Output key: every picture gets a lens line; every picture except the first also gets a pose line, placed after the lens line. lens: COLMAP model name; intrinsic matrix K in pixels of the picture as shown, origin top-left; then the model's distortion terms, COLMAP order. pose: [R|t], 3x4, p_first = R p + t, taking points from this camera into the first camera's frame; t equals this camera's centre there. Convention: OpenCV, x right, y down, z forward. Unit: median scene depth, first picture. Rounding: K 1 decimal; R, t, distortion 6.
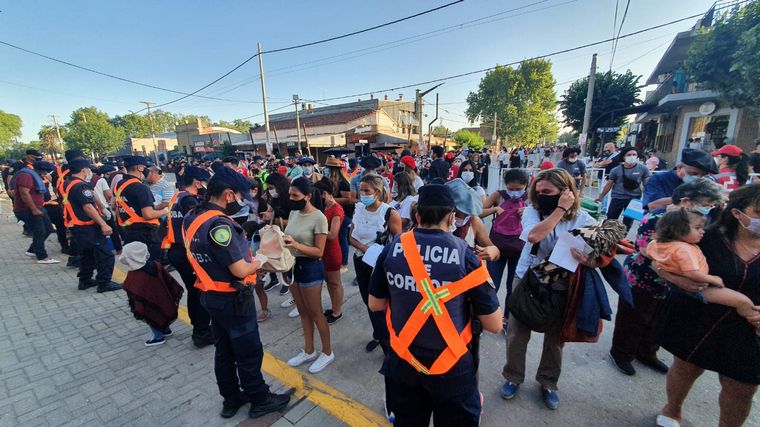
lens RADIAL K [[300.6, 0, 380.0], [0, 300.6, 213.5], [0, 0, 1]] dist [0.001502, 0.000101]
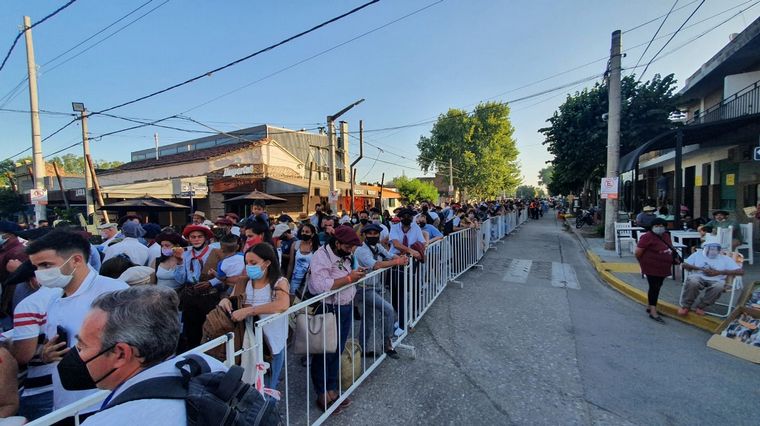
lens RADIAL K [[300.6, 0, 380.0], [0, 300.6, 213.0], [0, 0, 1]] dist [0.001502, 0.000101]
pose [[0.993800, 0.002580, 0.111151, 0.097476], [0.016099, 0.985854, -0.166829, -0.053505], [-0.110009, 0.167585, 0.979701, 0.232251]]
